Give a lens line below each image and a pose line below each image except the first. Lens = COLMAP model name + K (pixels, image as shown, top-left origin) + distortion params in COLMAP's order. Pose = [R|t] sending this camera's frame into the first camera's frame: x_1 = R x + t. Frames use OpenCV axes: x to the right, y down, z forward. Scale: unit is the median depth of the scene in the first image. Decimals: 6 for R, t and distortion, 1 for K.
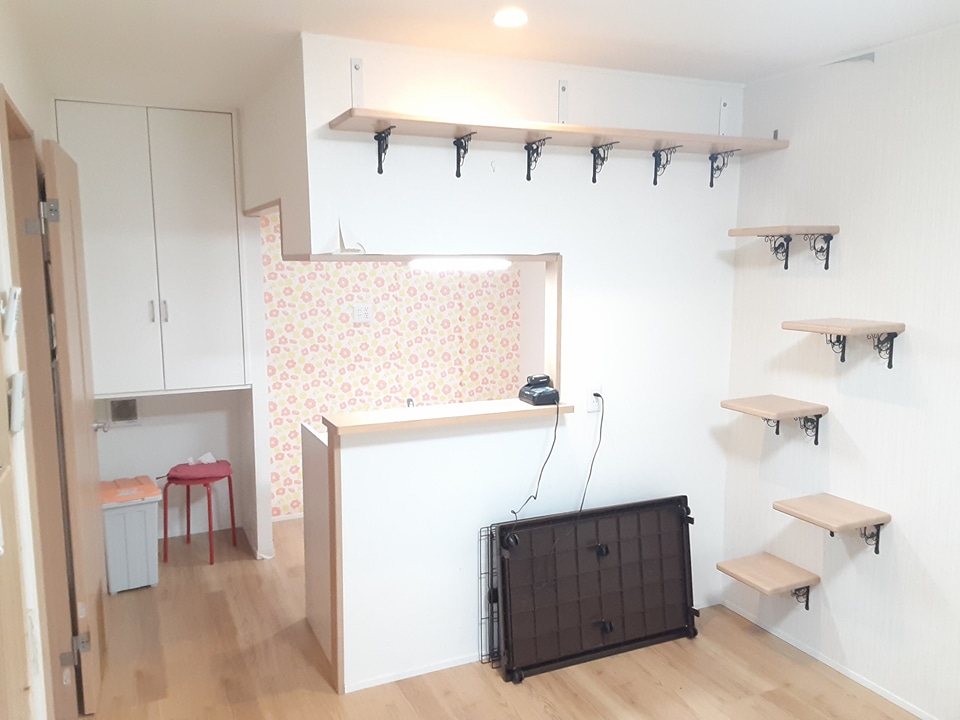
lens RADIAL K [[767.3, 0, 488.4], [0, 767.3, 372.5], [0, 0, 1]] dist [0.102023, -0.131041]
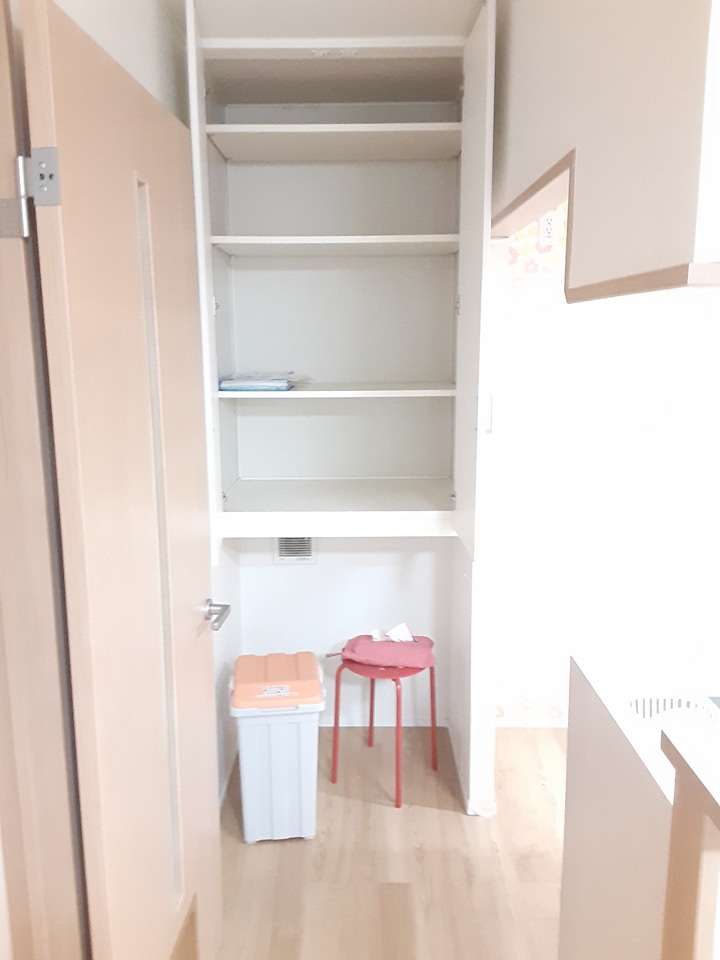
lens RADIAL K [[767.3, 0, 353.0], [0, 767.3, 479.2], [0, 0, 1]] dist [0.102023, -0.131041]
pose [[0.900927, 0.071890, -0.427975, -0.137935], [-0.053761, 0.997076, 0.054314, -0.049324], [0.430628, -0.025924, 0.902157, 0.426129]]
